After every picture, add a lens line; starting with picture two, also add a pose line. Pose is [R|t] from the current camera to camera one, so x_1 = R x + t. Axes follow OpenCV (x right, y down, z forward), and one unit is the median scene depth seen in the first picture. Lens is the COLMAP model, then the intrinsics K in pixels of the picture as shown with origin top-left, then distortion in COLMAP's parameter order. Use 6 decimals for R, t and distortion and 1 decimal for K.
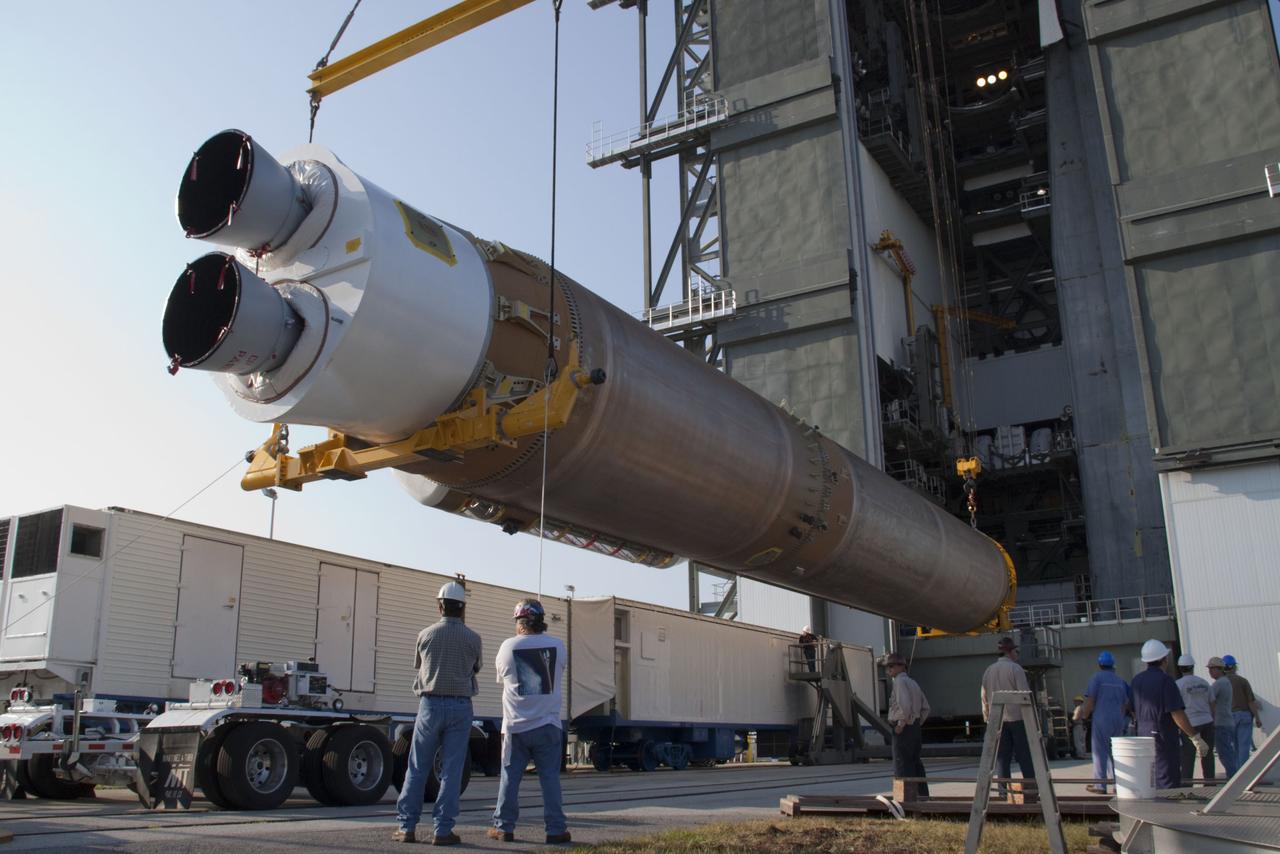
lens RADIAL K [[1112.7, 0, 617.2], [0, 1112.7, 439.4], [0, 0, 1]] dist [-0.169697, 0.136727]
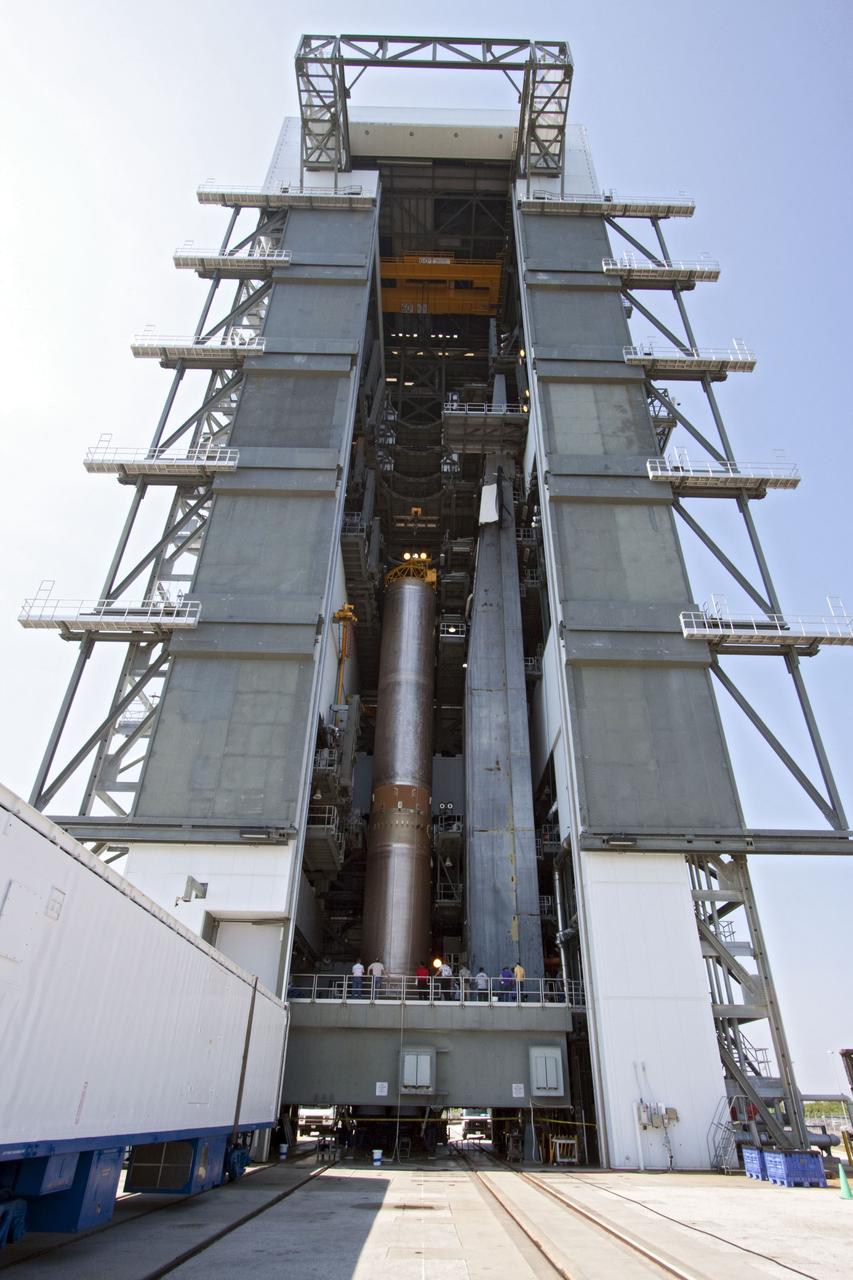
lens RADIAL K [[713.3, 0, 435.2], [0, 713.3, 633.5], [0, 0, 1]] dist [-0.013905, 0.000714]
pose [[0.837132, 0.318823, 0.444480, 0.004190], [-0.166402, 0.922495, -0.348299, 0.082318], [-0.521076, 0.217610, 0.825303, 0.368518]]
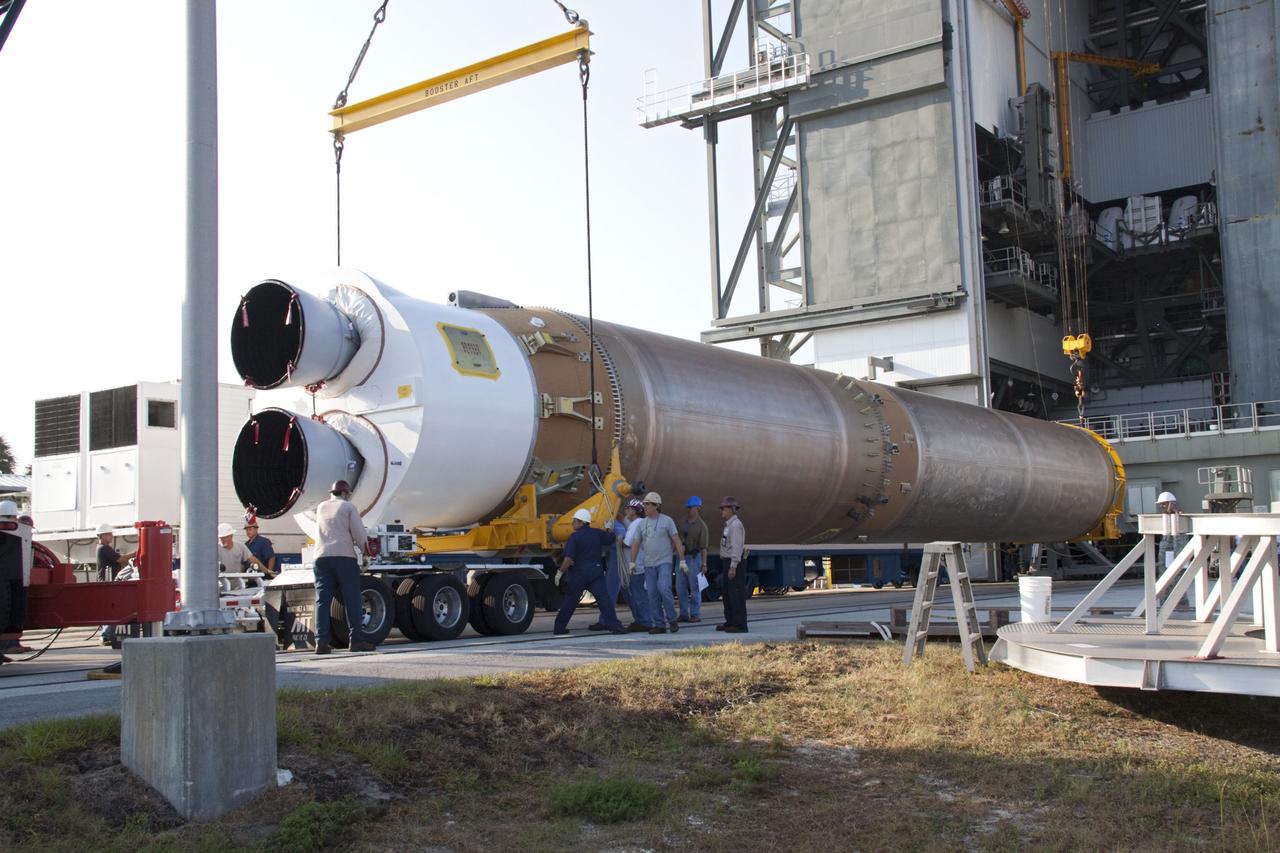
lens RADIAL K [[1359.8, 0, 641.3], [0, 1359.8, 434.7], [0, 0, 1]] dist [-0.090914, 0.416897]
pose [[0.998725, -0.030188, -0.040458, 0.010537], [0.036690, 0.984574, 0.171079, -0.028597], [0.034669, -0.172345, 0.984426, -0.091046]]
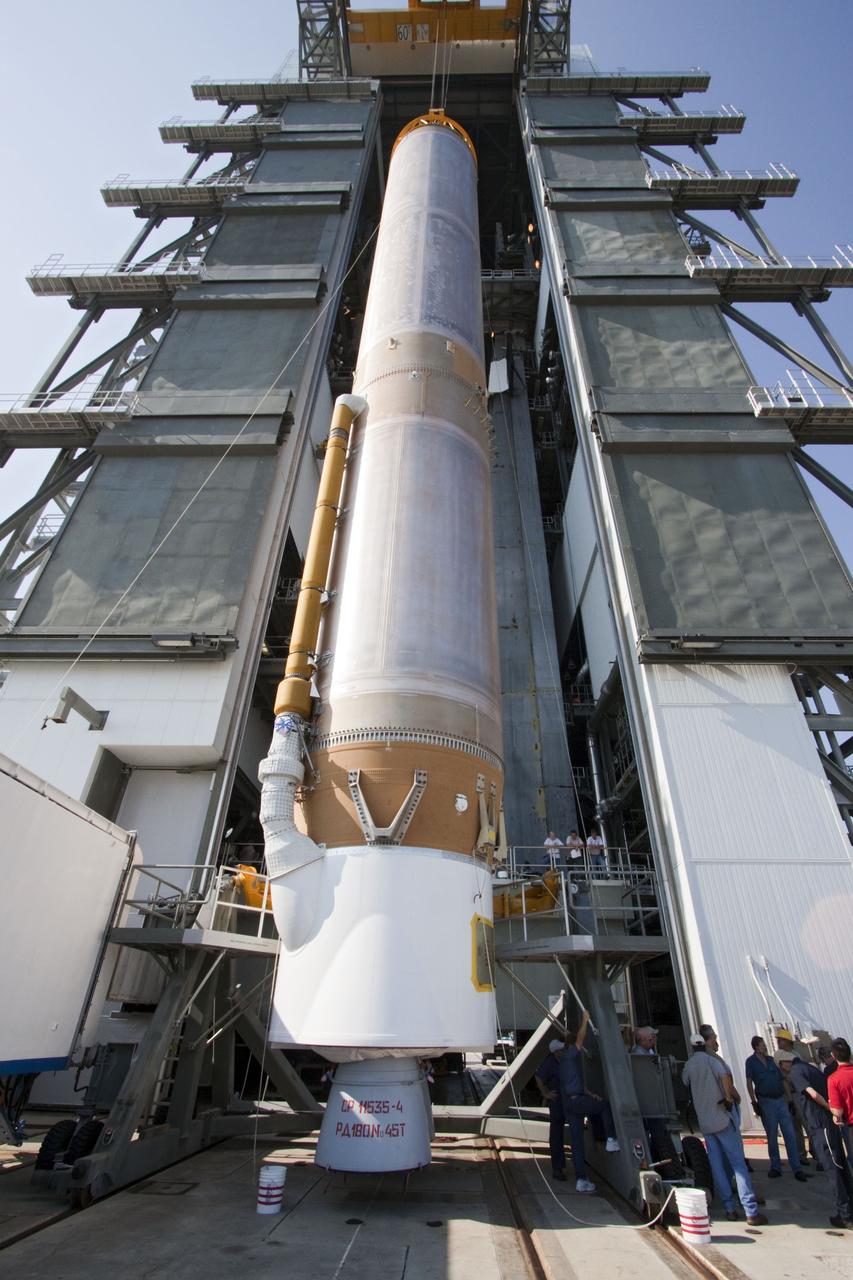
lens RADIAL K [[586.4, 0, 437.7], [0, 586.4, 641.5], [0, 0, 1]] dist [-0.016772, 0.000397]
pose [[0.856216, 0.303208, 0.418282, 0.172463], [-0.160409, 0.925667, -0.342651, 0.143903], [-0.491084, 0.226287, 0.841208, 0.591923]]
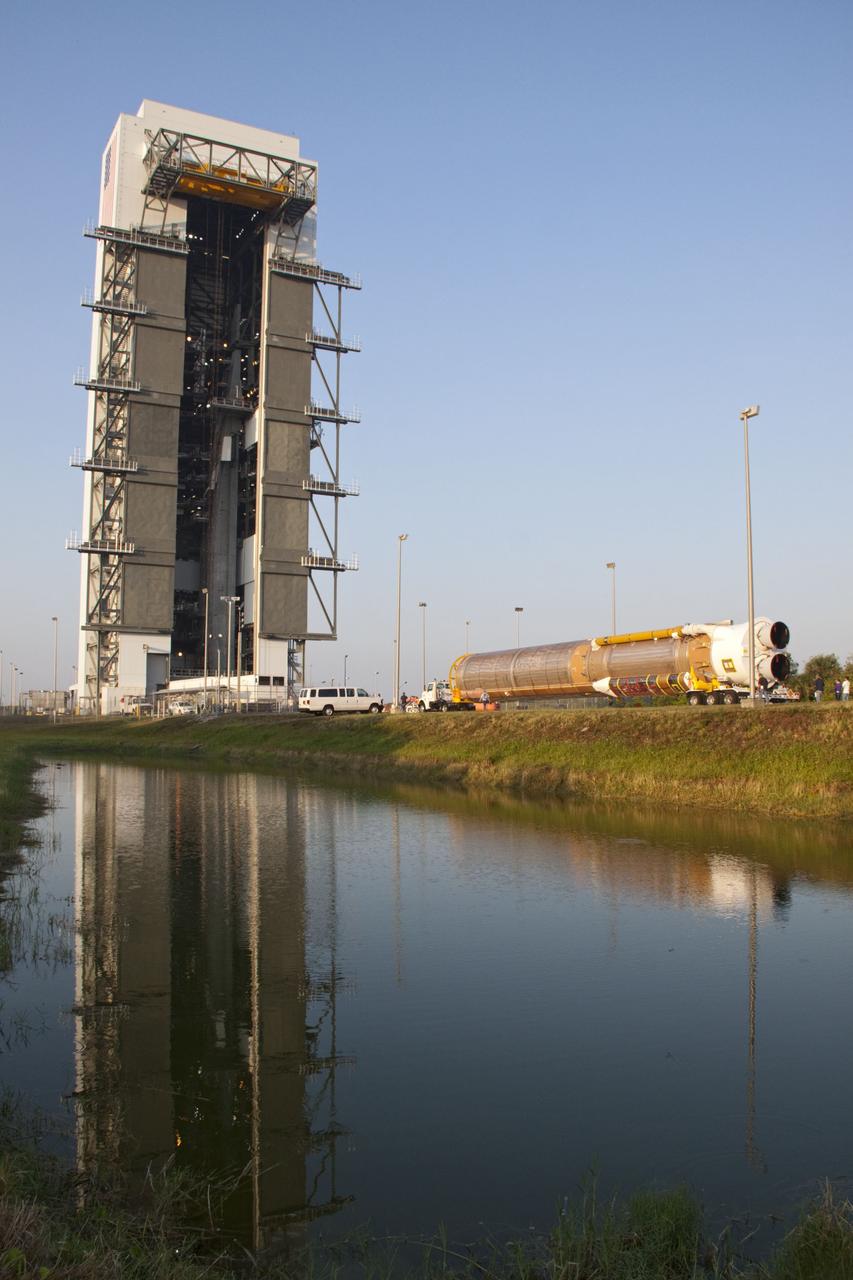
lens RADIAL K [[1112.7, 0, 426.5], [0, 1112.7, 640.0], [0, 0, 1]] dist [-0.169697, 0.136727]
pose [[0.490511, 0.073567, 0.868324, -1.864134], [-0.242401, 0.968623, 0.054866, -0.230871], [-0.837043, -0.237395, 0.492953, -0.963544]]
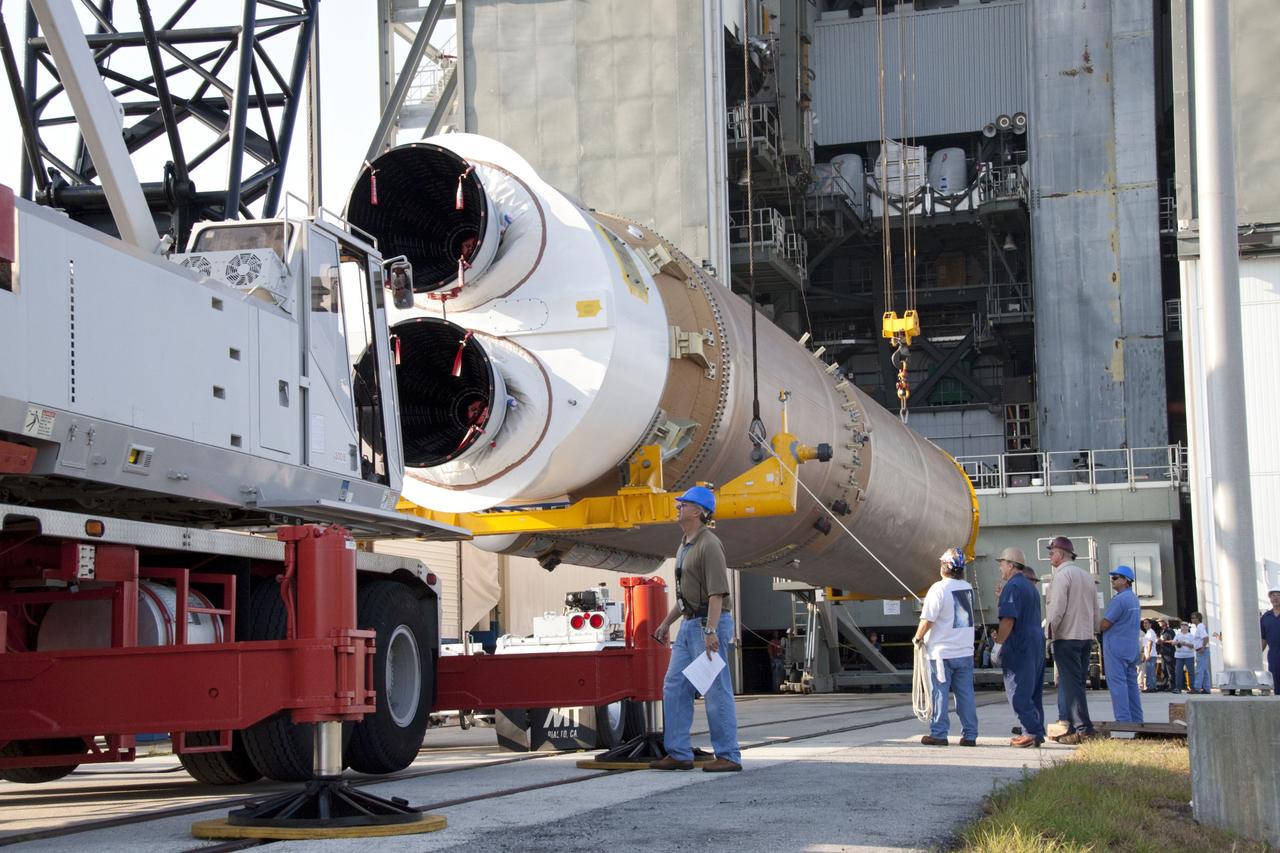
lens RADIAL K [[2274.8, 0, 640.0], [0, 2274.8, 426.5], [0, 0, 1]] dist [0.164643, 2.201055]
pose [[0.951239, 0.014726, 0.308102, -0.177555], [-0.064090, 0.986497, 0.150721, -0.045725], [-0.301723, -0.163118, 0.939338, -0.161965]]
